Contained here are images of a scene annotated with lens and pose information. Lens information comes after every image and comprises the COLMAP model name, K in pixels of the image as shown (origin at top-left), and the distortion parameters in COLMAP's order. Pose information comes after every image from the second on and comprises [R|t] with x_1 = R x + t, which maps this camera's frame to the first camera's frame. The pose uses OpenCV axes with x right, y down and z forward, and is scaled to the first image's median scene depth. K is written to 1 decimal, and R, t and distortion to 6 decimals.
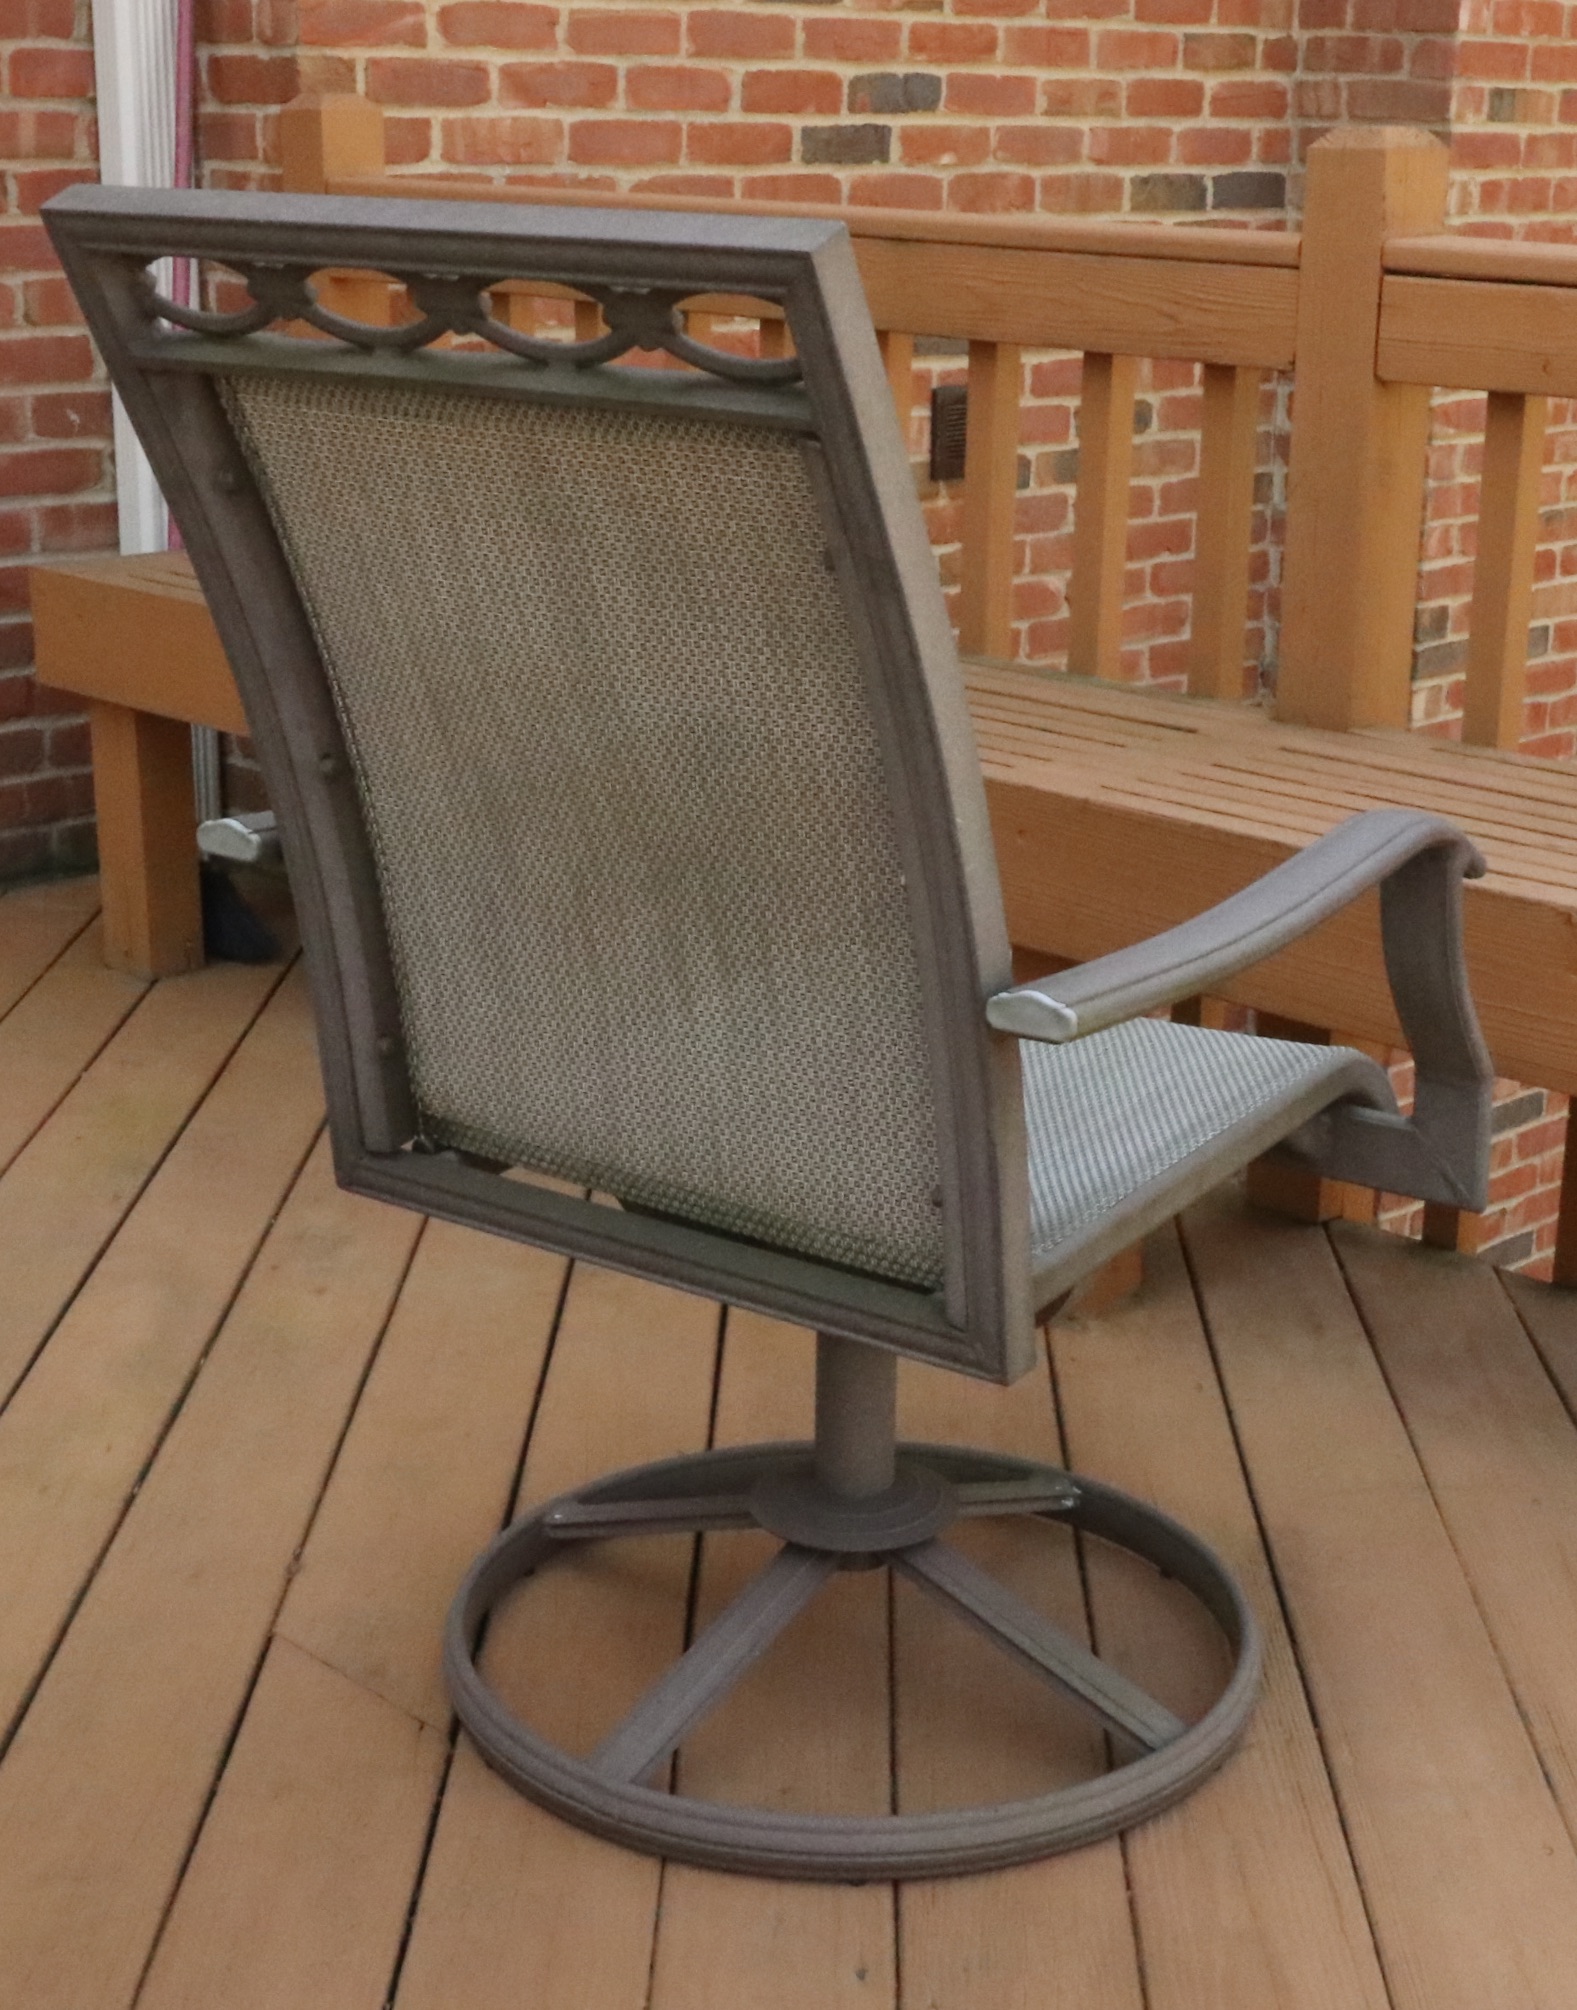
lens RADIAL K [[3159.1, 0, 788.5], [0, 3159.1, 1005.0], [0, 0, 1]] dist [-0.023421, -0.004793]
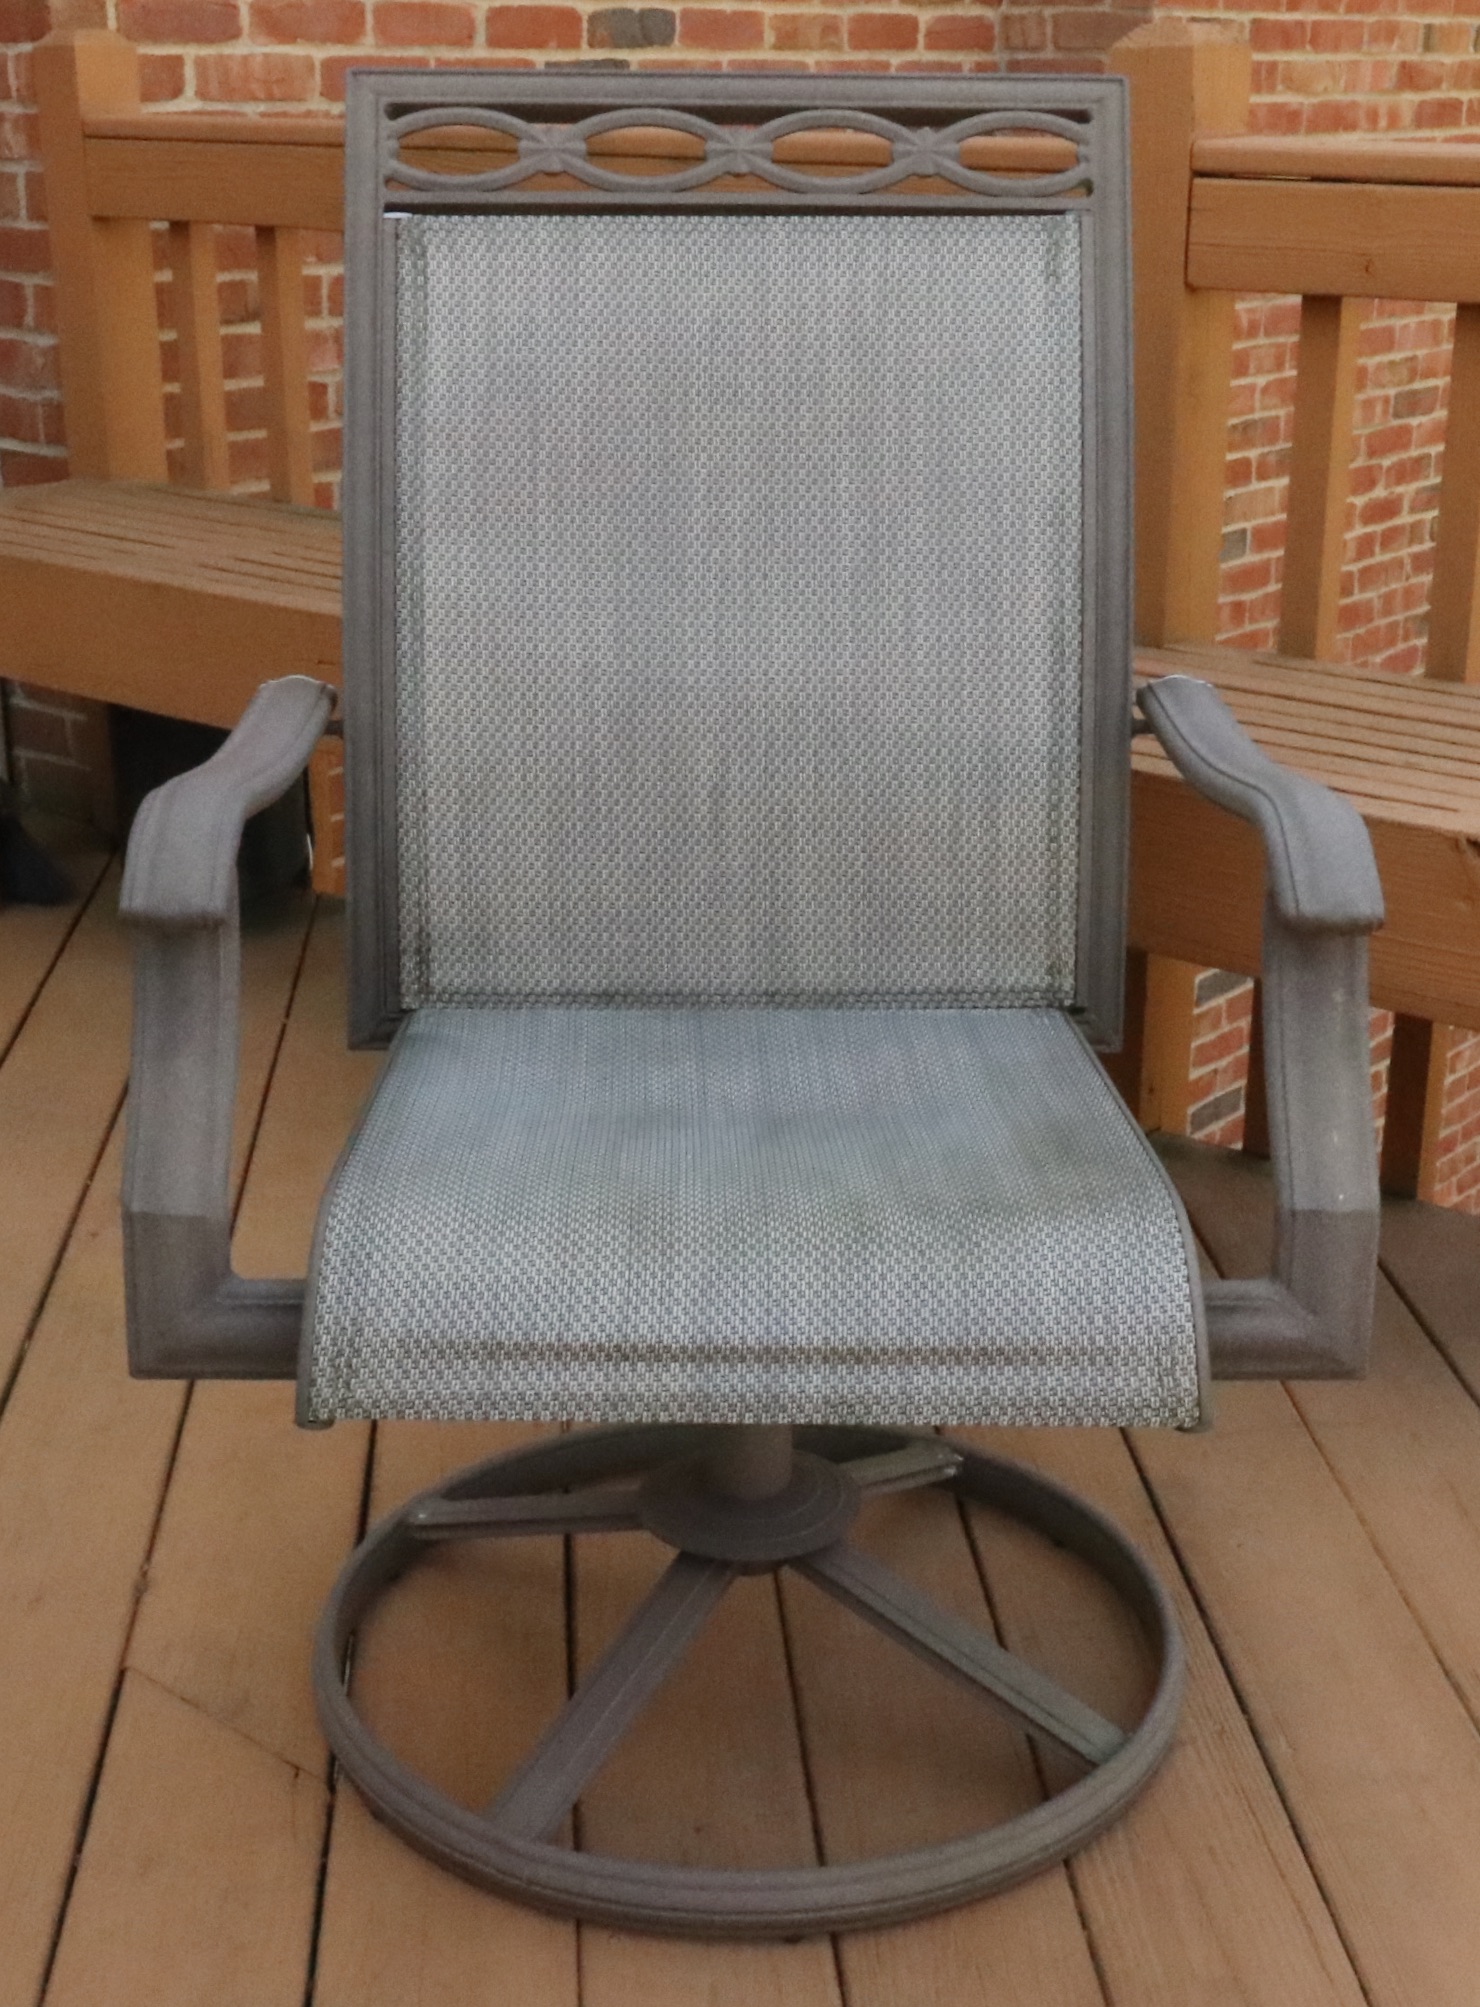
lens RADIAL K [[2859.1, 0, 734.0], [0, 2859.1, 1036.9], [0, 0, 1]] dist [0.001042, -0.056309]
pose [[0.996741, -0.041407, 0.069231, -0.025457], [0.037811, 0.997906, 0.052475, -0.017296], [-0.071259, -0.049686, 0.996220, 0.112896]]
